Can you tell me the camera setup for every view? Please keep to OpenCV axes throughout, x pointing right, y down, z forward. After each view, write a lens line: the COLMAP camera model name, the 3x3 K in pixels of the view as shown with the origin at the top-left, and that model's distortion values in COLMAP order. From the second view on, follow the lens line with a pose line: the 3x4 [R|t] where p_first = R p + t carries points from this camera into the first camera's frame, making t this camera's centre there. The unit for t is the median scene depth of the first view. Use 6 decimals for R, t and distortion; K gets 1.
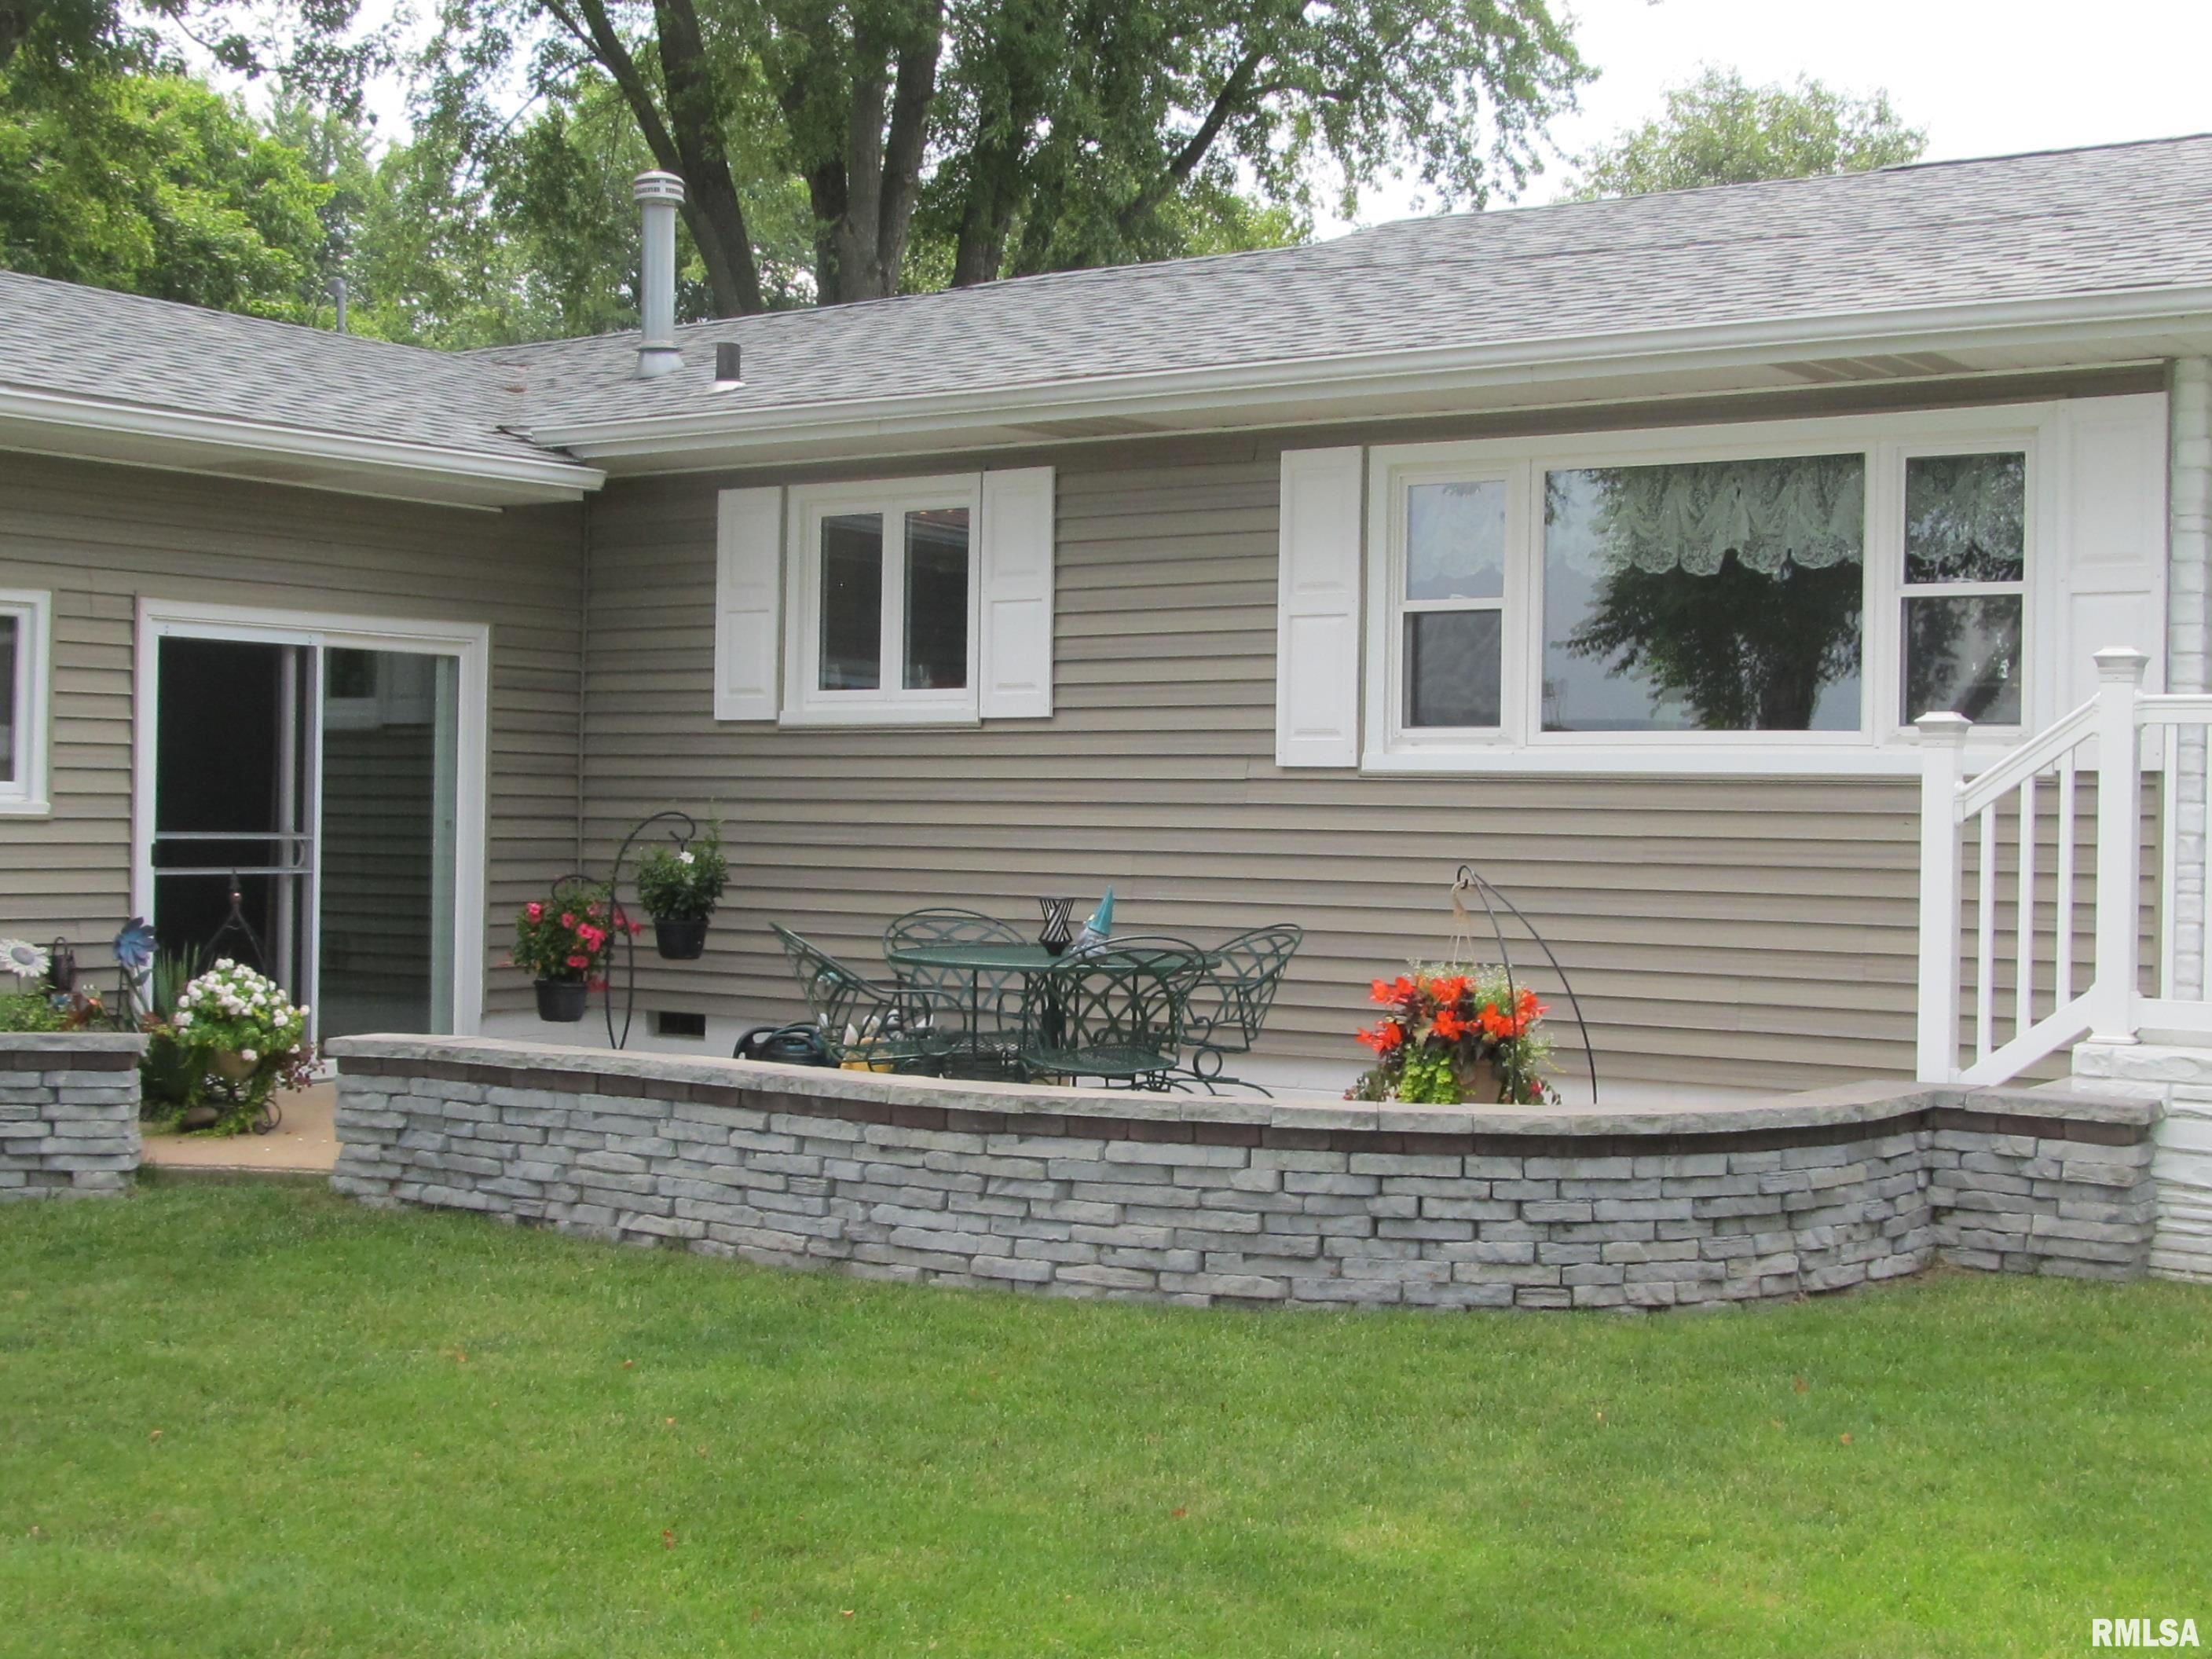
lens RADIAL K [[2794.0, 0, 1106.0], [0, 2794.0, 829.5], [0, 0, 1]] dist [-0.037630, -0.108045]
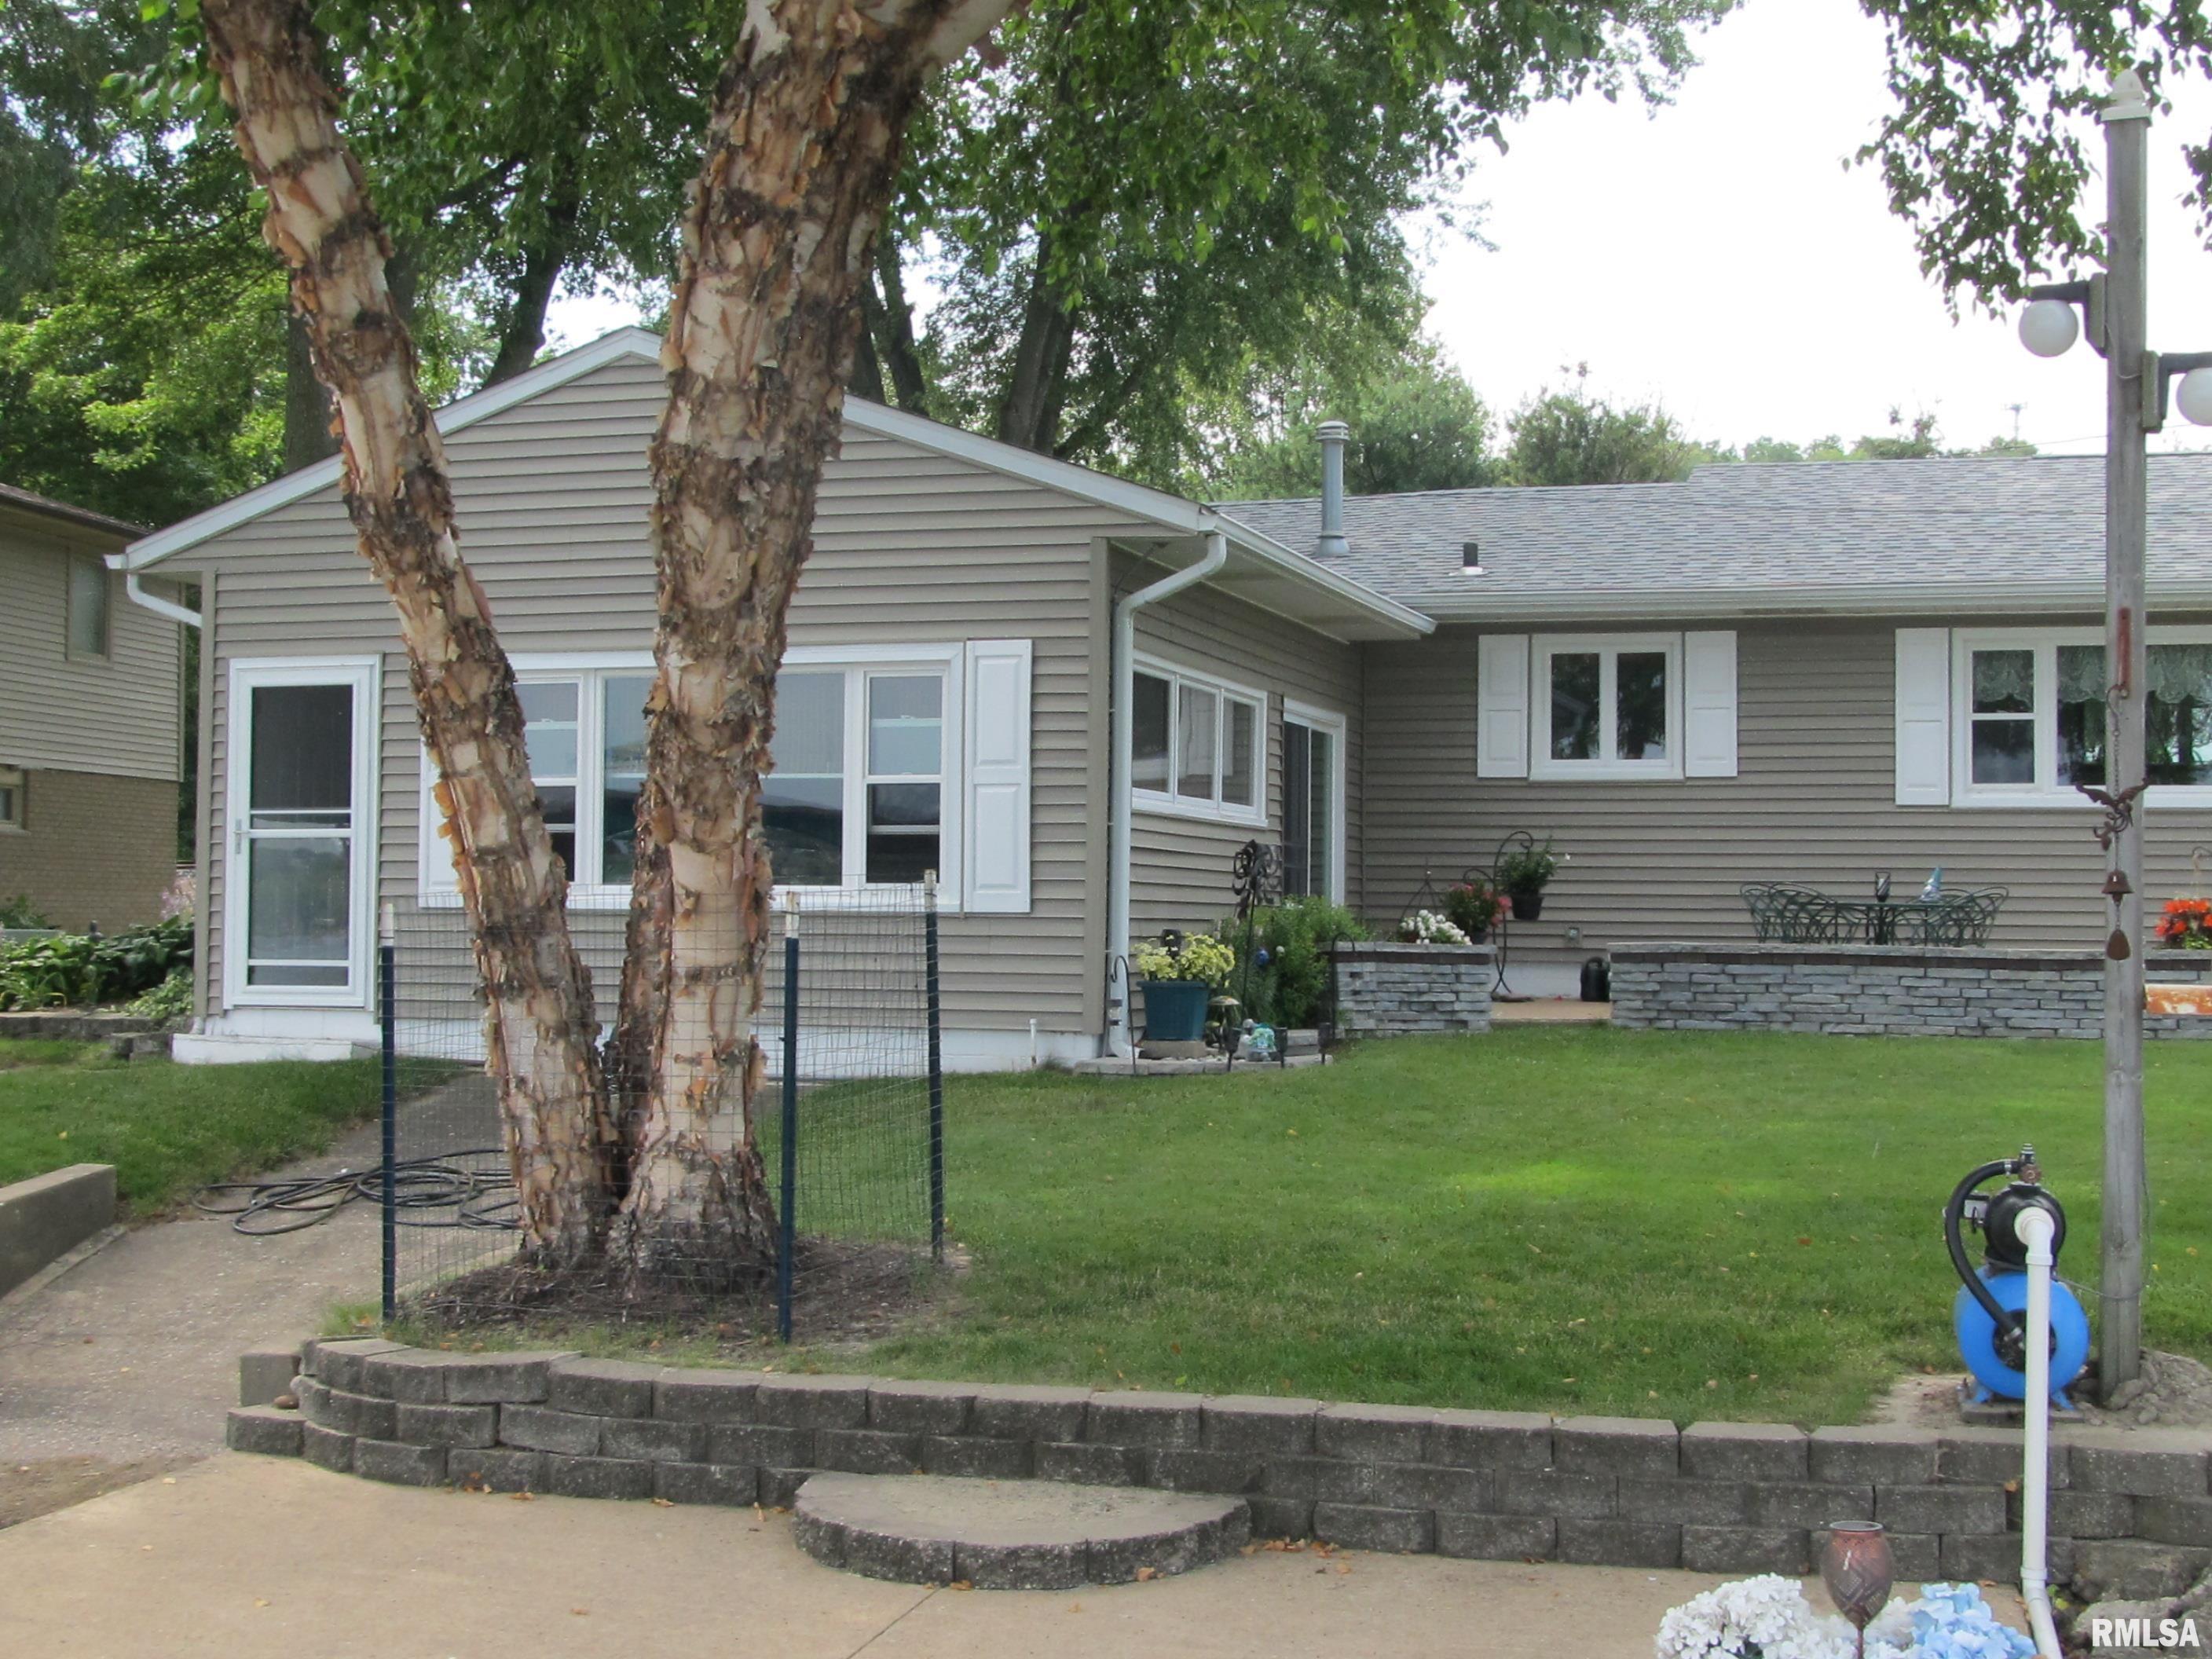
lens RADIAL K [[2794.0, 0, 1106.0], [0, 2794.0, 829.5], [0, 0, 1]] dist [-0.037630, -0.108045]
pose [[0.957886, 0.005263, 0.287102, -1.115964], [0.003455, 0.999548, -0.029849, 0.053206], [-0.287129, 0.029584, 0.957435, -0.661936]]
